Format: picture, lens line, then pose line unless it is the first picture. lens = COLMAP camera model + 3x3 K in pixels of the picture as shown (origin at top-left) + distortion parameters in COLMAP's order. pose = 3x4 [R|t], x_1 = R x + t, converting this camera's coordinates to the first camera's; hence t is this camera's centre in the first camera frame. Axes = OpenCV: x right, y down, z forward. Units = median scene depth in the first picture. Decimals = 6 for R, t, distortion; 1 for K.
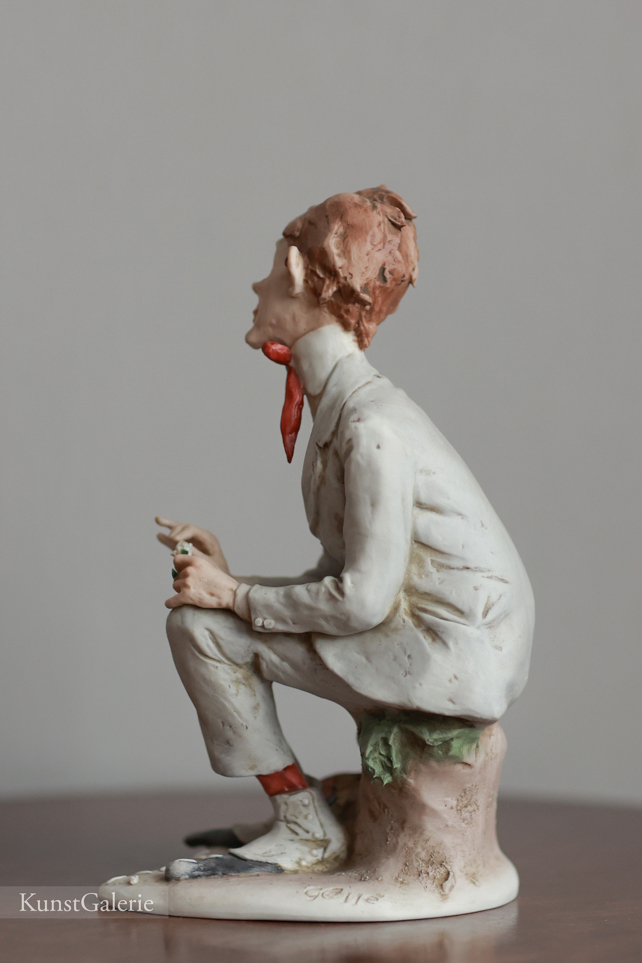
lens RADIAL K [[2314.2, 0, 321.0], [0, 2314.2, 481.5], [0, 0, 1]] dist [-0.061047, 0.201236]
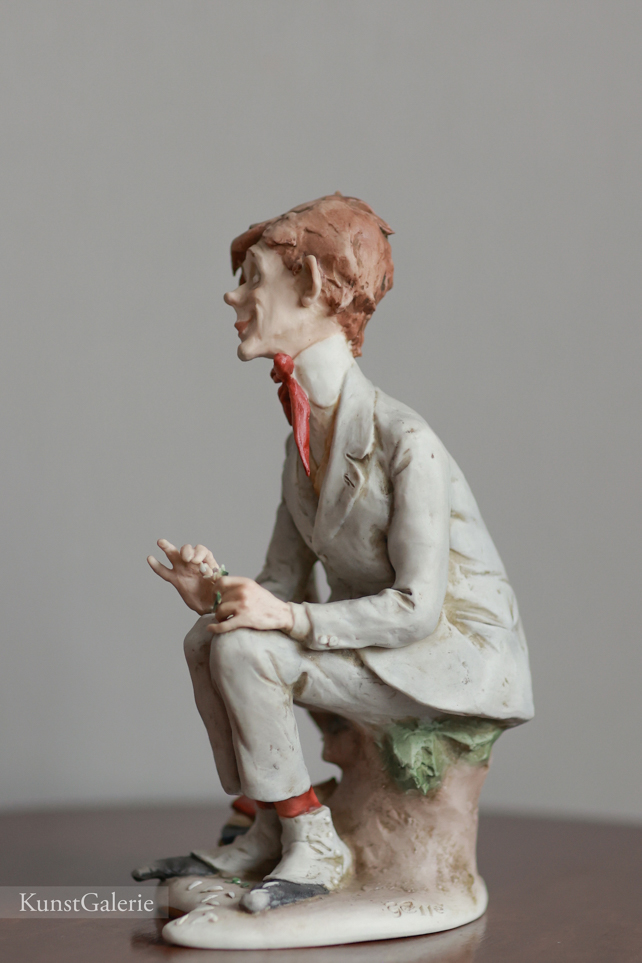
lens RADIAL K [[2314.2, 0, 321.0], [0, 2314.2, 481.5], [0, 0, 1]] dist [-0.061047, 0.201236]
pose [[0.920069, -0.043448, 0.389339, -0.397273], [0.042336, 0.999038, 0.011441, -0.017039], [-0.389461, 0.005956, 0.921024, 0.096949]]
